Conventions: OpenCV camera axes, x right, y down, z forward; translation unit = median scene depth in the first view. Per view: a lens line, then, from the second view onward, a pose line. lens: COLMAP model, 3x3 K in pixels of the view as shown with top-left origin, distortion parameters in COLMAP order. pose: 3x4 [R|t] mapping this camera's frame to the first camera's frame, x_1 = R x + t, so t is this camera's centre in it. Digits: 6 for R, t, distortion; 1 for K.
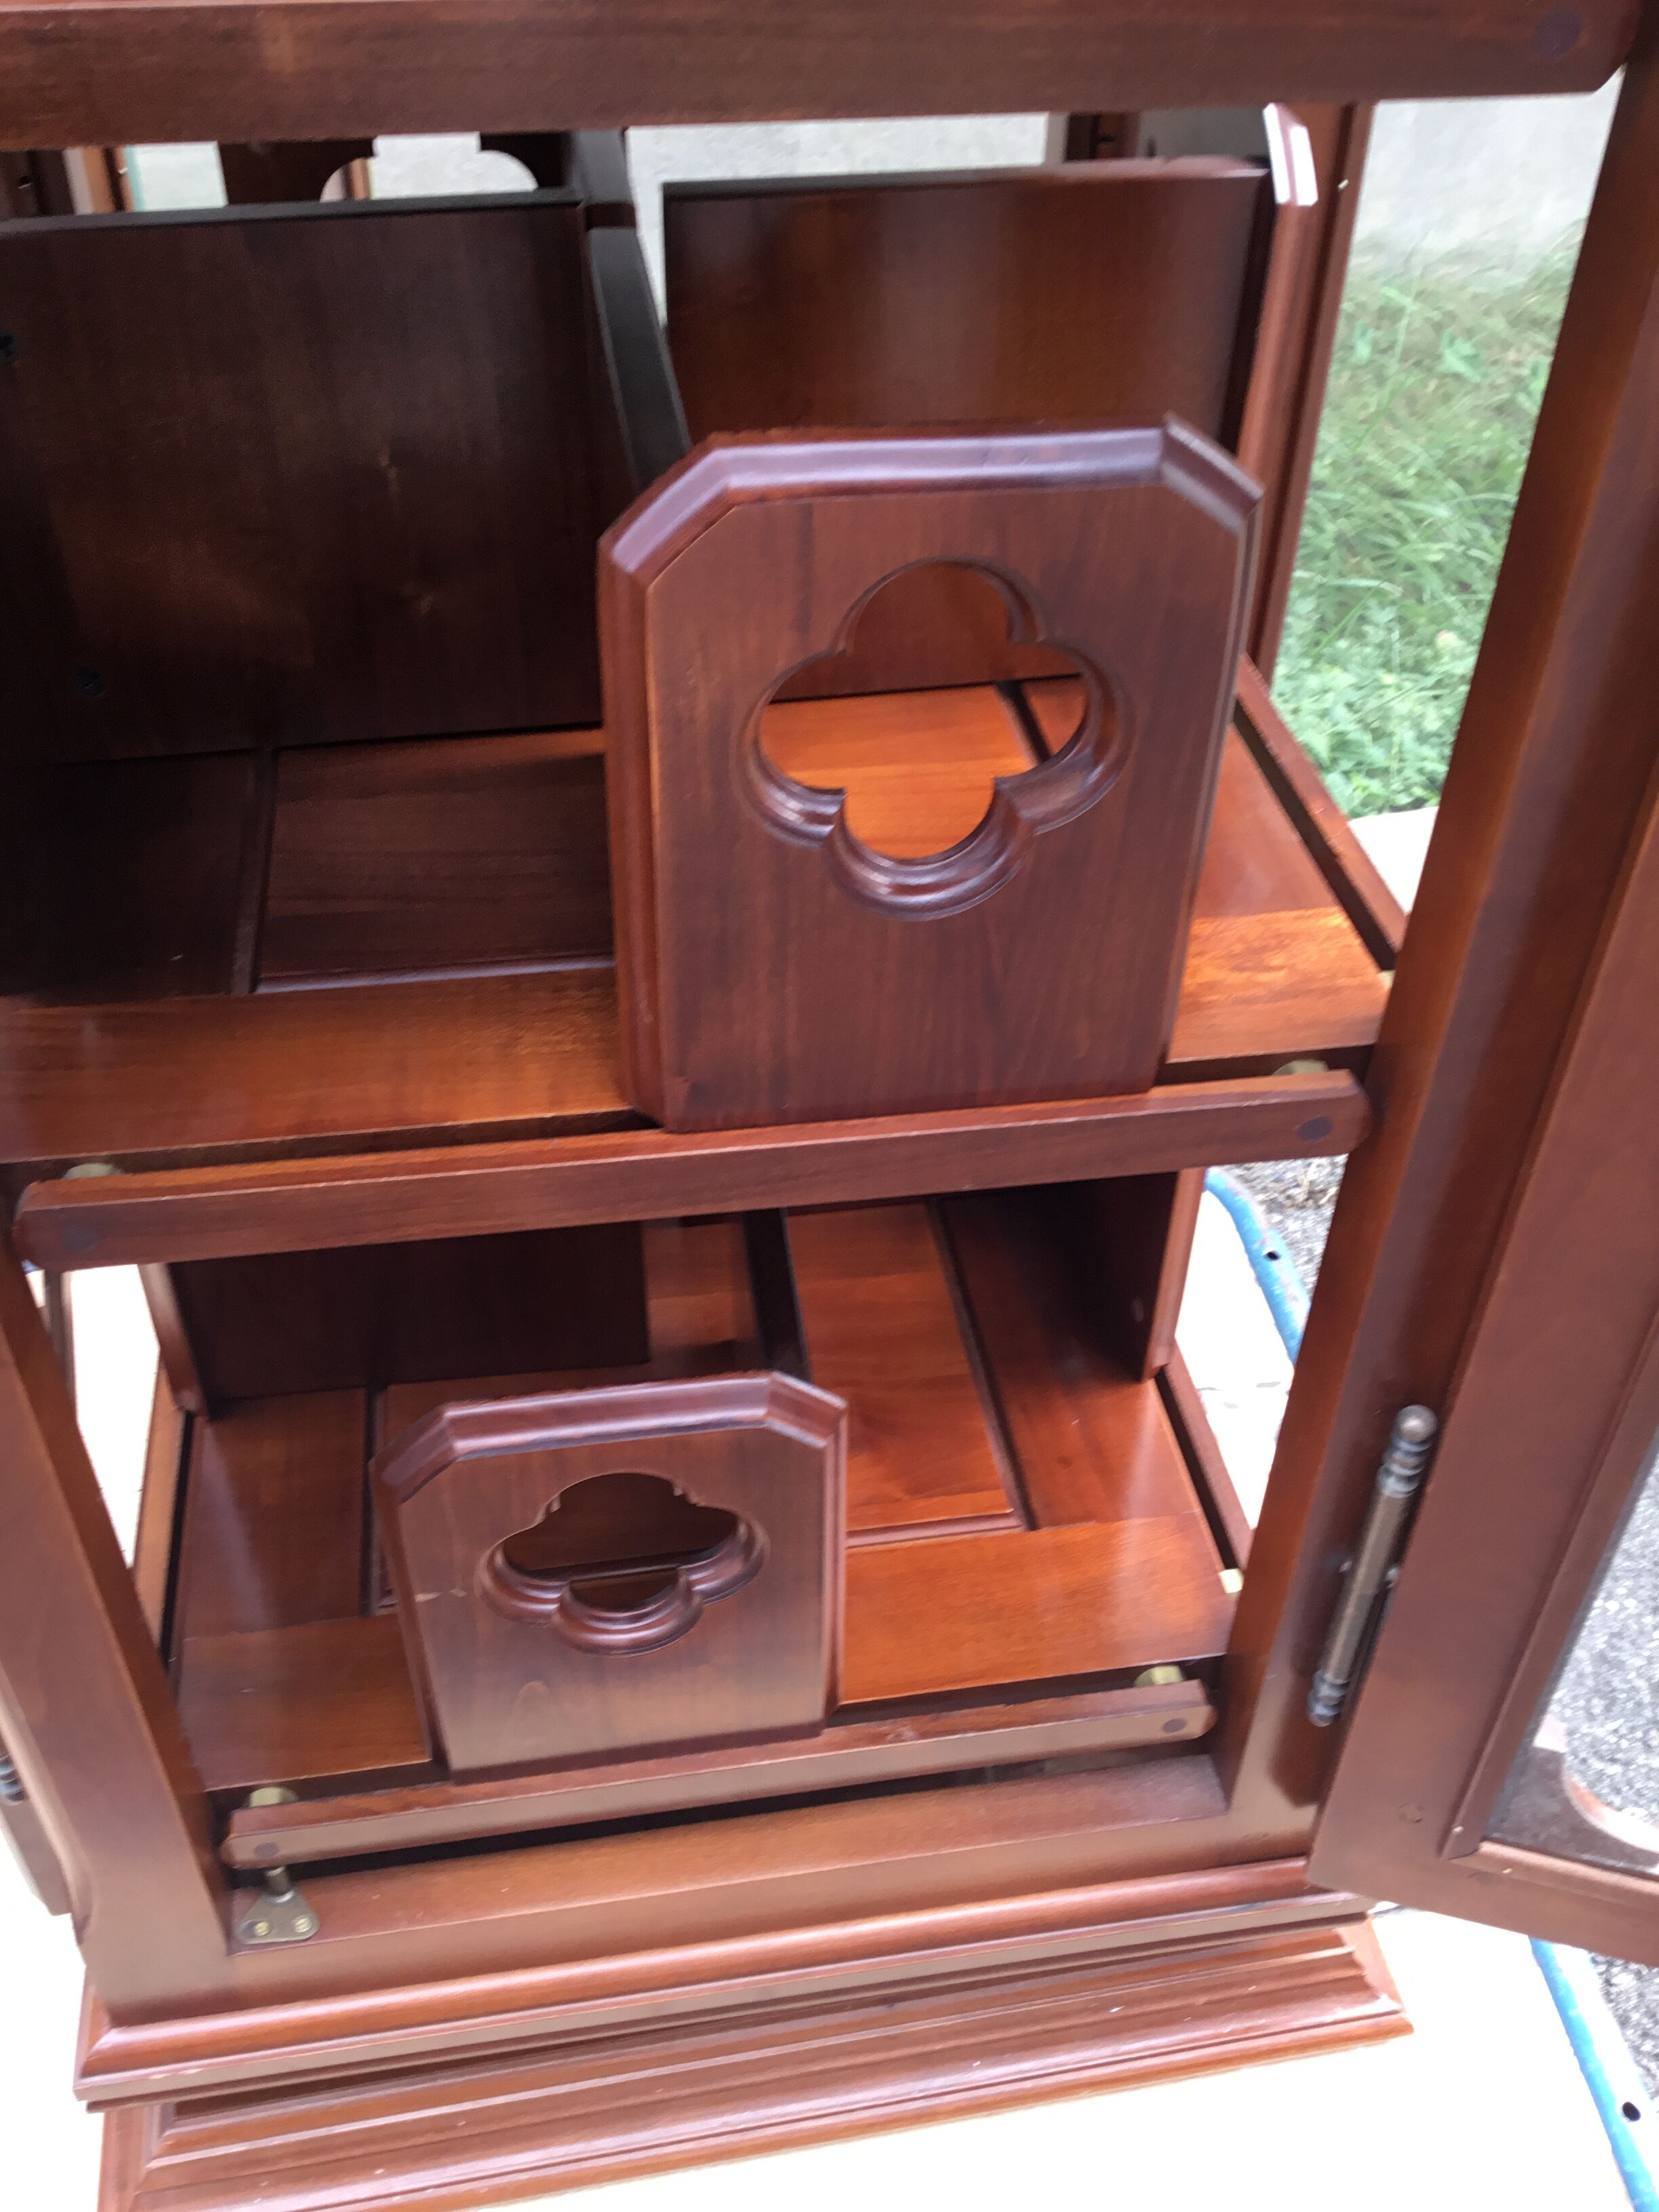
lens RADIAL K [[1965.3, 0, 826.9], [0, 1965.3, 1065.9], [0, 0, 1]] dist [0.042360, -0.059077]
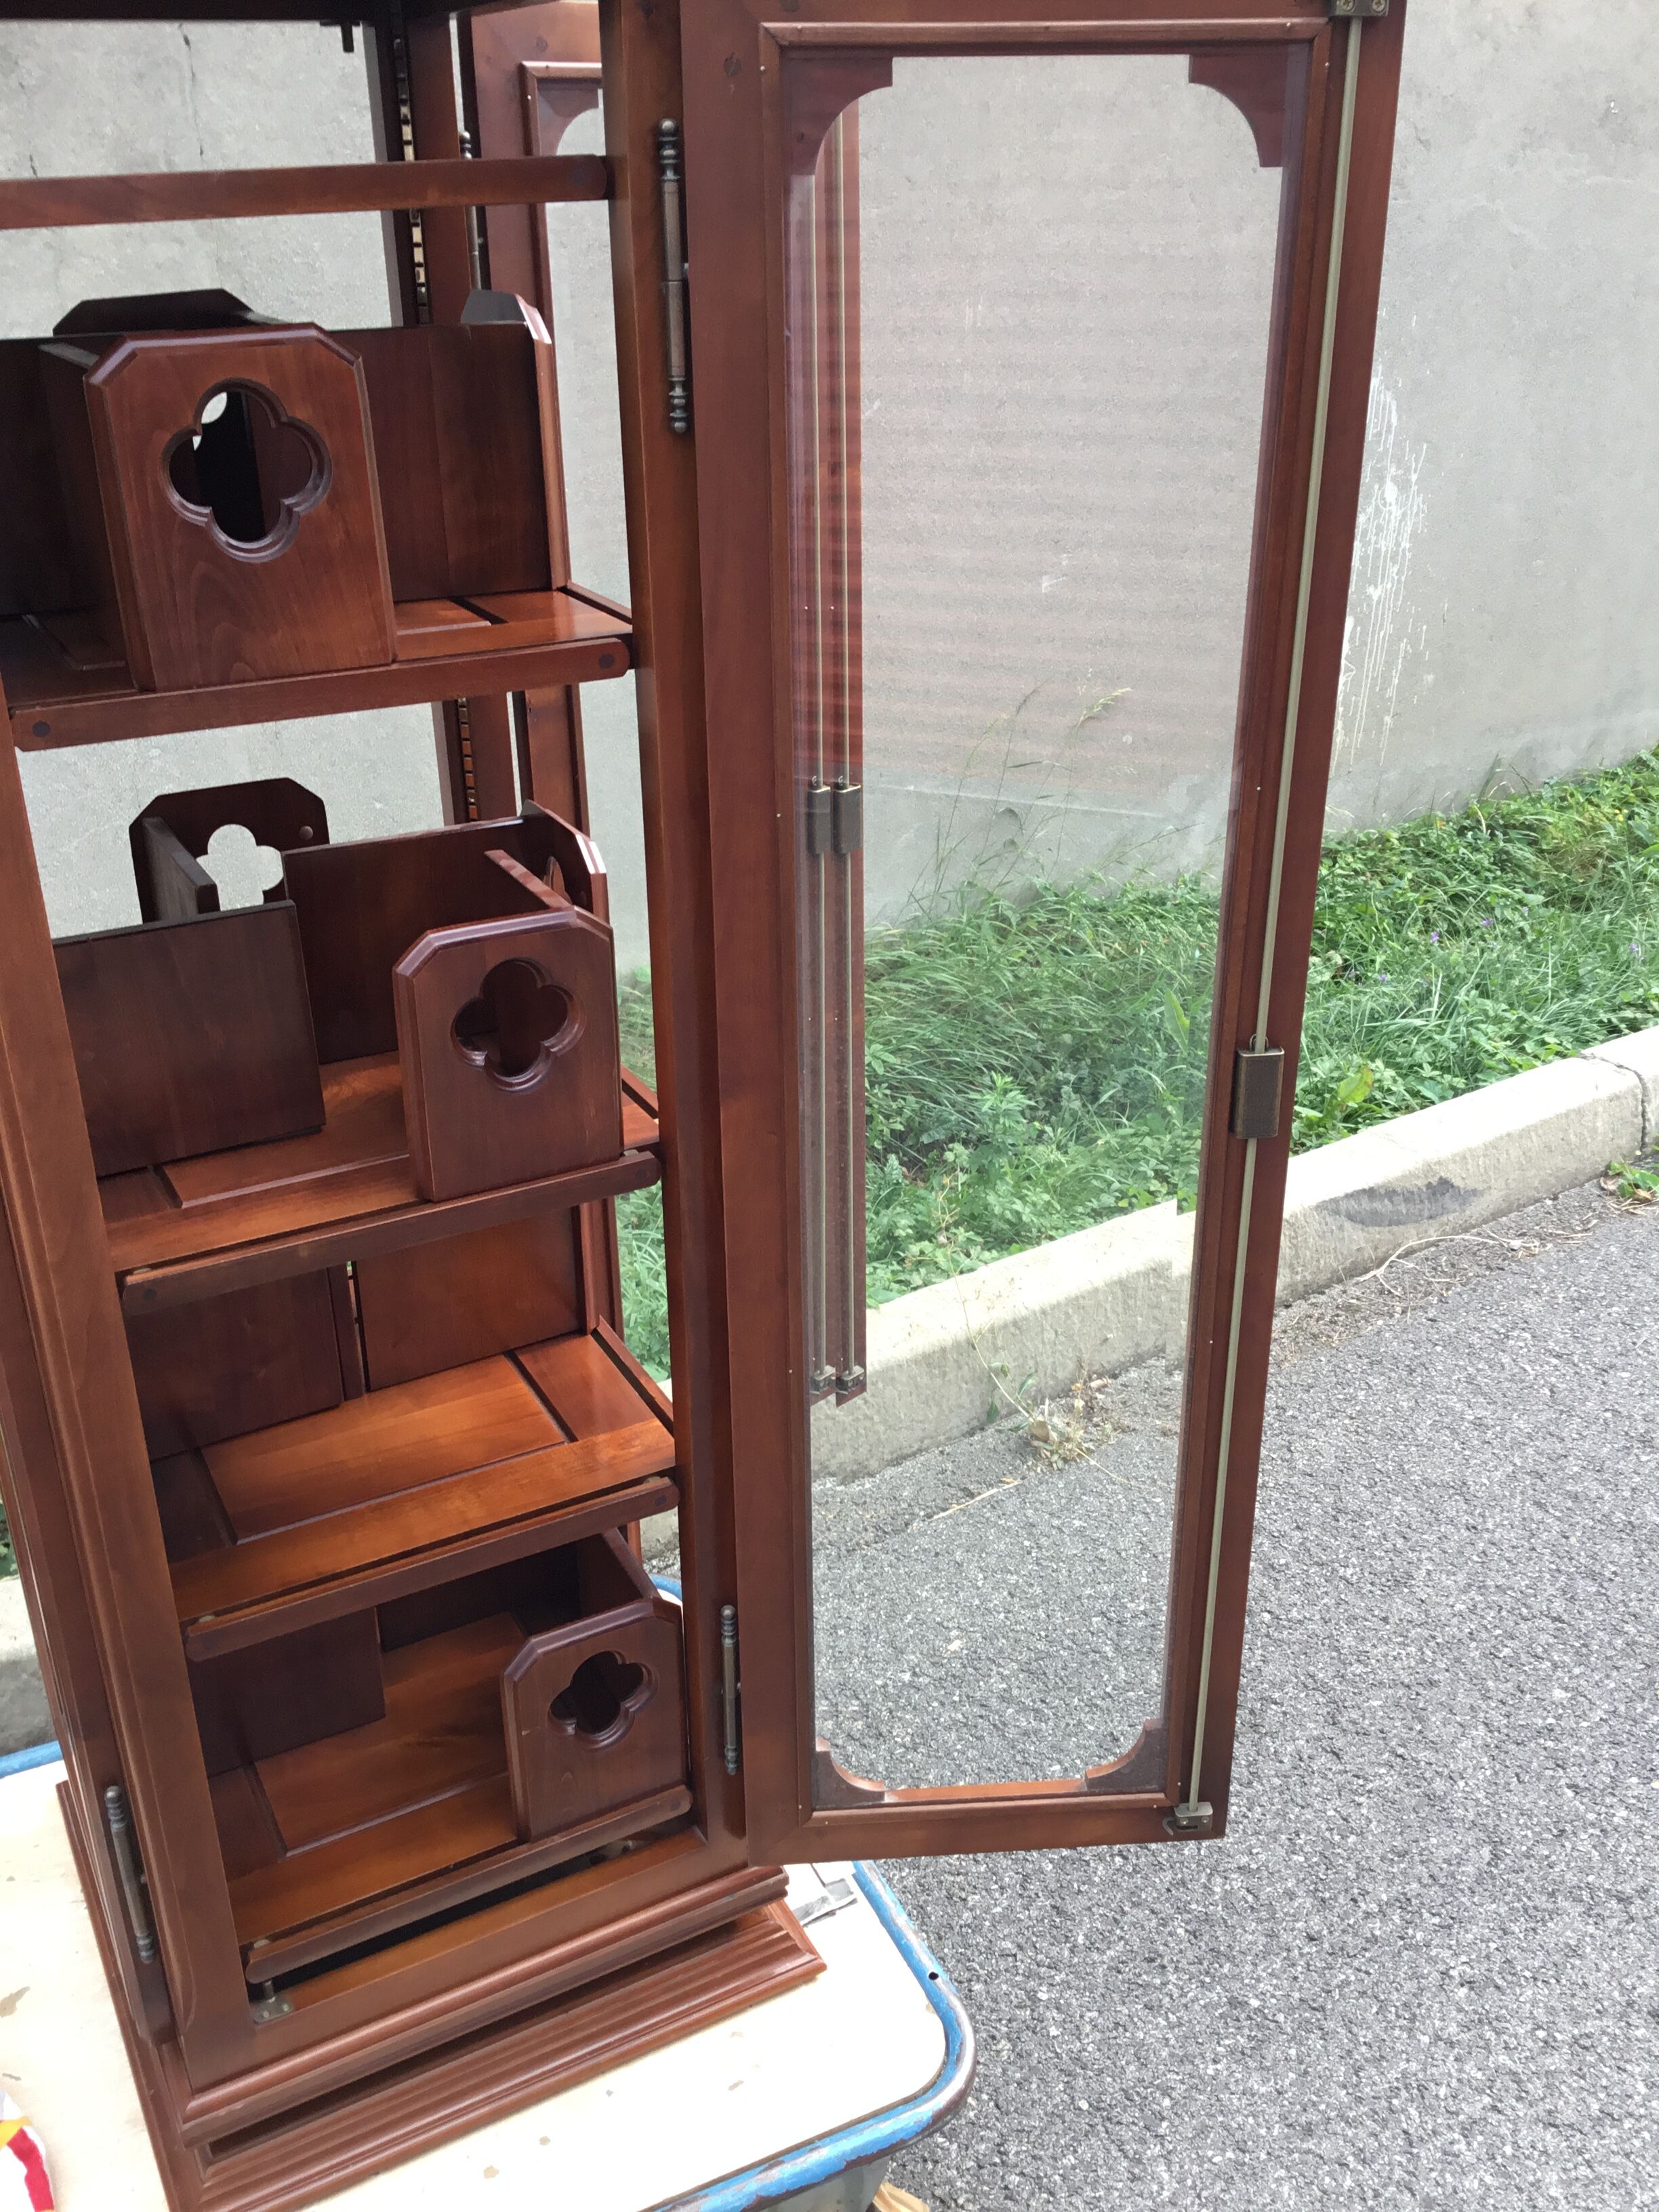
lens RADIAL K [[1965.3, 0, 828.0], [0, 1965.3, 1084.6], [0, 0, 1]] dist [0.042360, -0.059077]
pose [[0.943440, -0.156798, 0.292122, -0.188535], [0.229435, 0.944814, -0.233852, 0.141857], [-0.239333, 0.287649, 0.927350, -1.384355]]
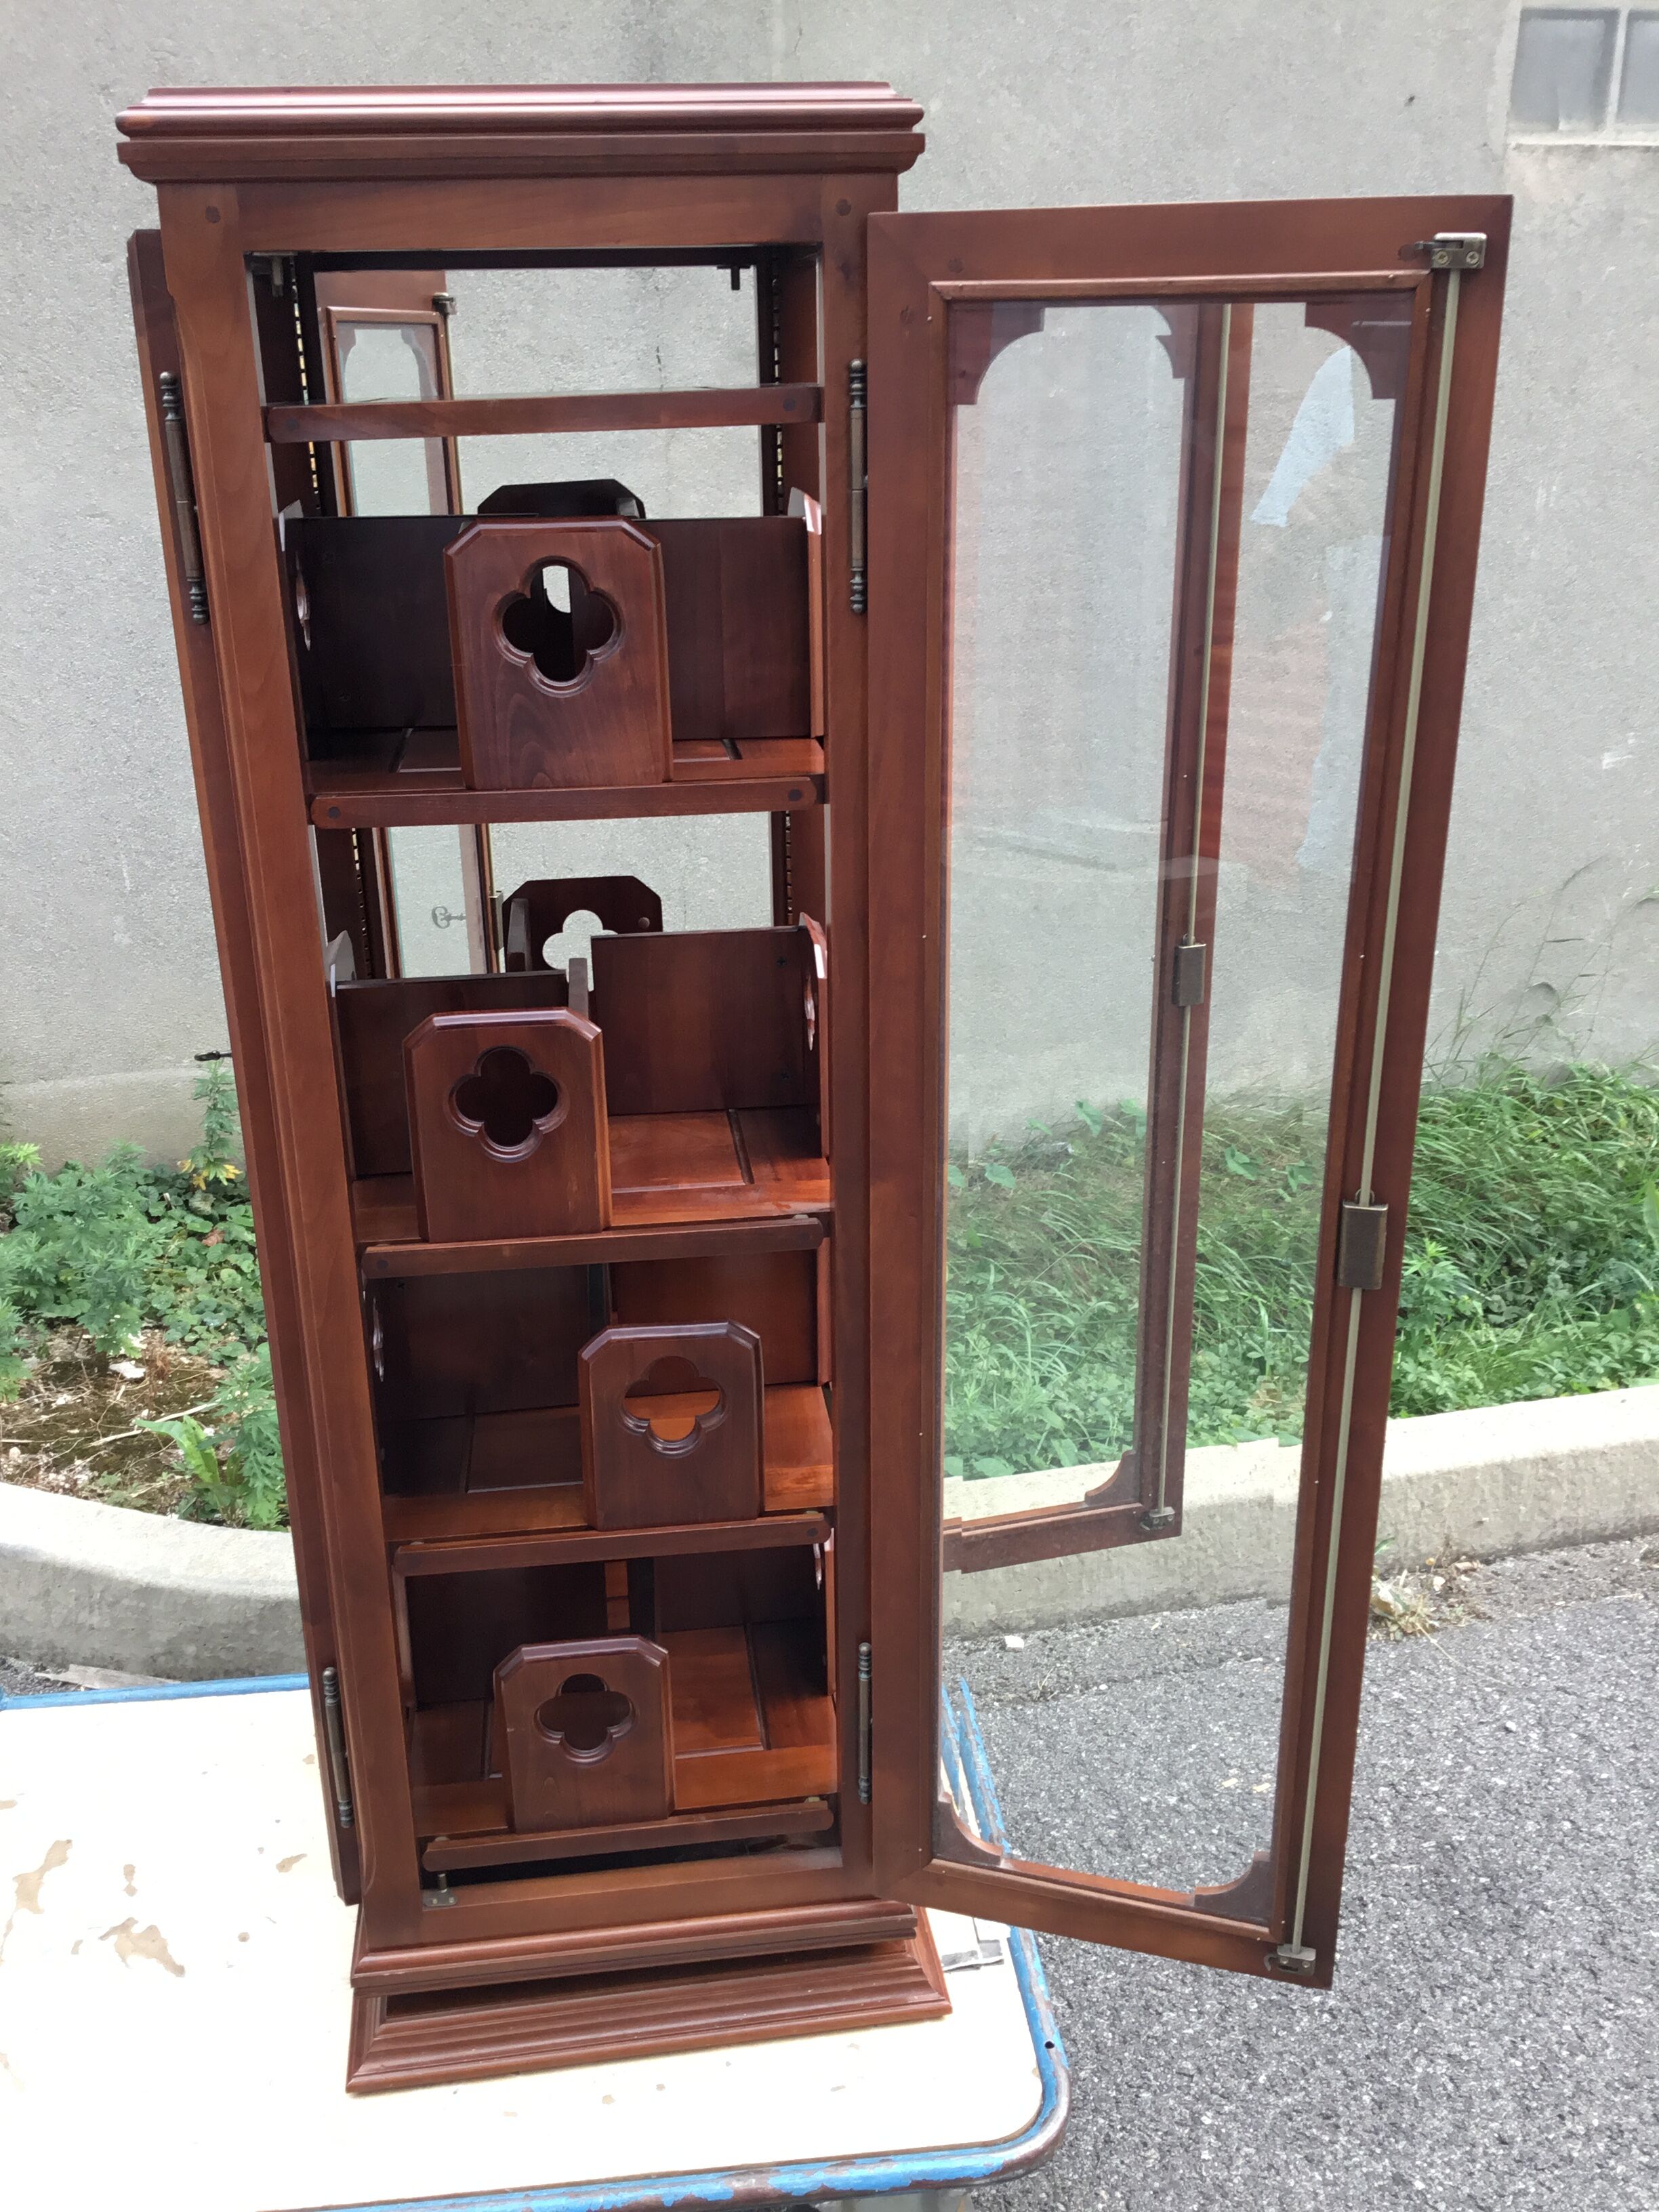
lens RADIAL K [[1965.3, 0, 867.5], [0, 1965.3, 1077.7], [0, 0, 1]] dist [0.042360, -0.059077]
pose [[0.999608, -0.015523, -0.023309, 0.332282], [0.006616, 0.939662, -0.342040, 0.331139], [0.027212, 0.341752, 0.939396, -1.680459]]
